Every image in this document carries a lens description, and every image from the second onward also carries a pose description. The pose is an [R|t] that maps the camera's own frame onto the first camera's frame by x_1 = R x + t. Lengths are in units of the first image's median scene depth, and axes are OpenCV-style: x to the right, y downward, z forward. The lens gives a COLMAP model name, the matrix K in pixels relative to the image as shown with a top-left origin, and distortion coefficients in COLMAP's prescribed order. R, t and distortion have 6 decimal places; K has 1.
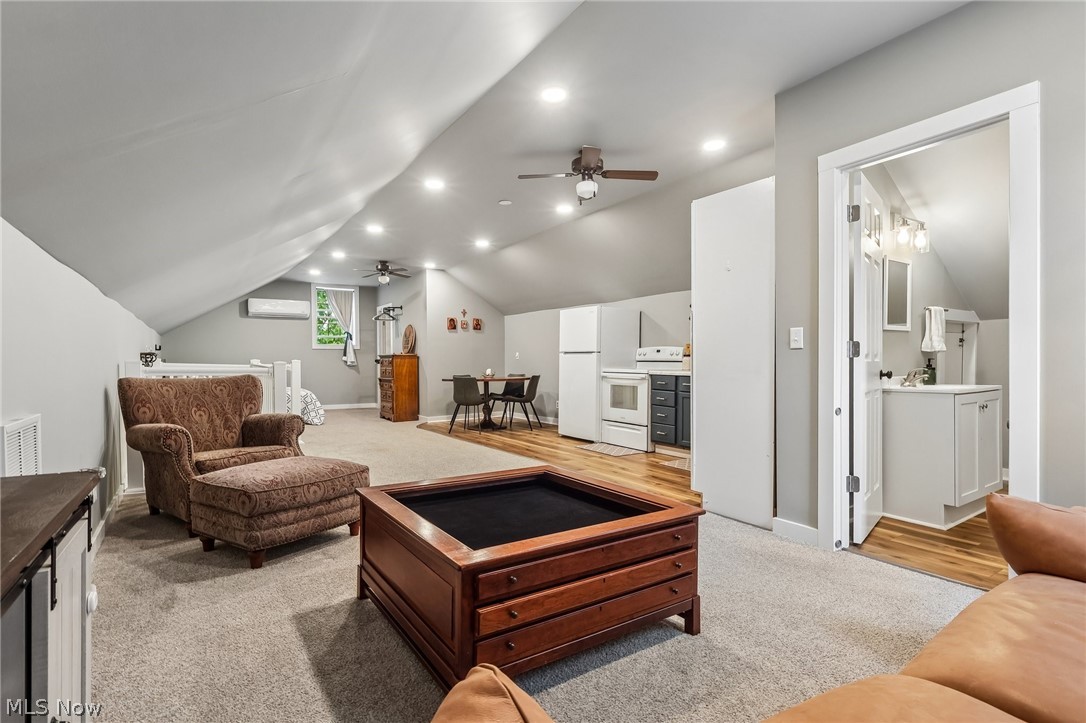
lens RADIAL K [[541.3, 0, 543.0], [0, 541.3, 361.5], [0, 0, 1]] dist [-0.000386, -0.000034]
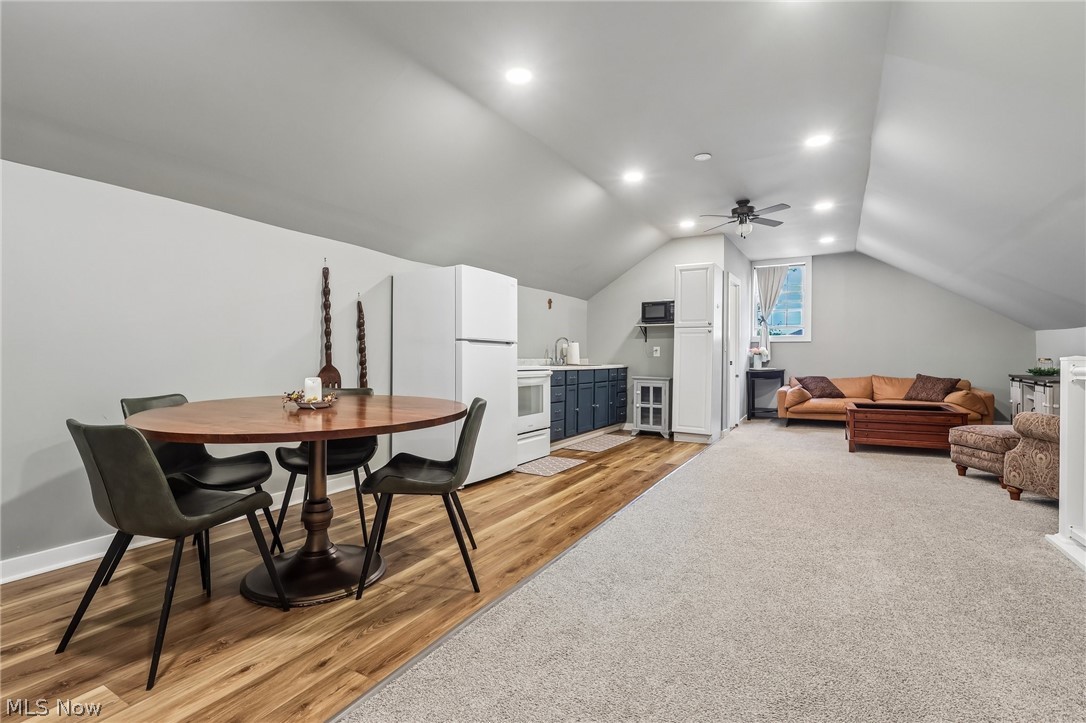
lens RADIAL K [[508.0, 0, 543.0], [0, 508.0, 361.5], [0, 0, 1]] dist [-0.000554, -0.000067]
pose [[-0.451955, -0.007168, 0.892012, -0.373024], [-0.005257, 0.999972, 0.005372, 0.002198], [-0.892025, -0.002261, -0.451980, 0.914167]]
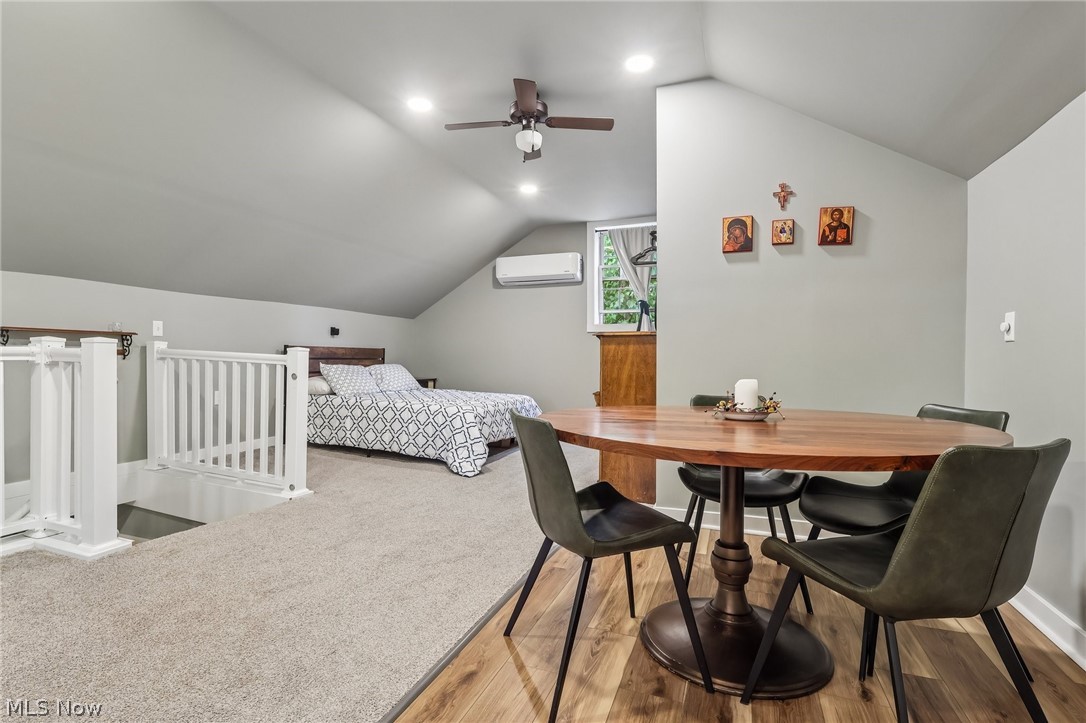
lens RADIAL K [[508.0, 0, 543.0], [0, 508.0, 361.5], [0, 0, 1]] dist [-0.000554, -0.000067]
pose [[0.589109, 0.013763, -0.807937, 0.009991], [-0.006143, 0.999902, 0.012555, 0.003154], [0.808030, -0.002433, 0.589136, 0.733352]]
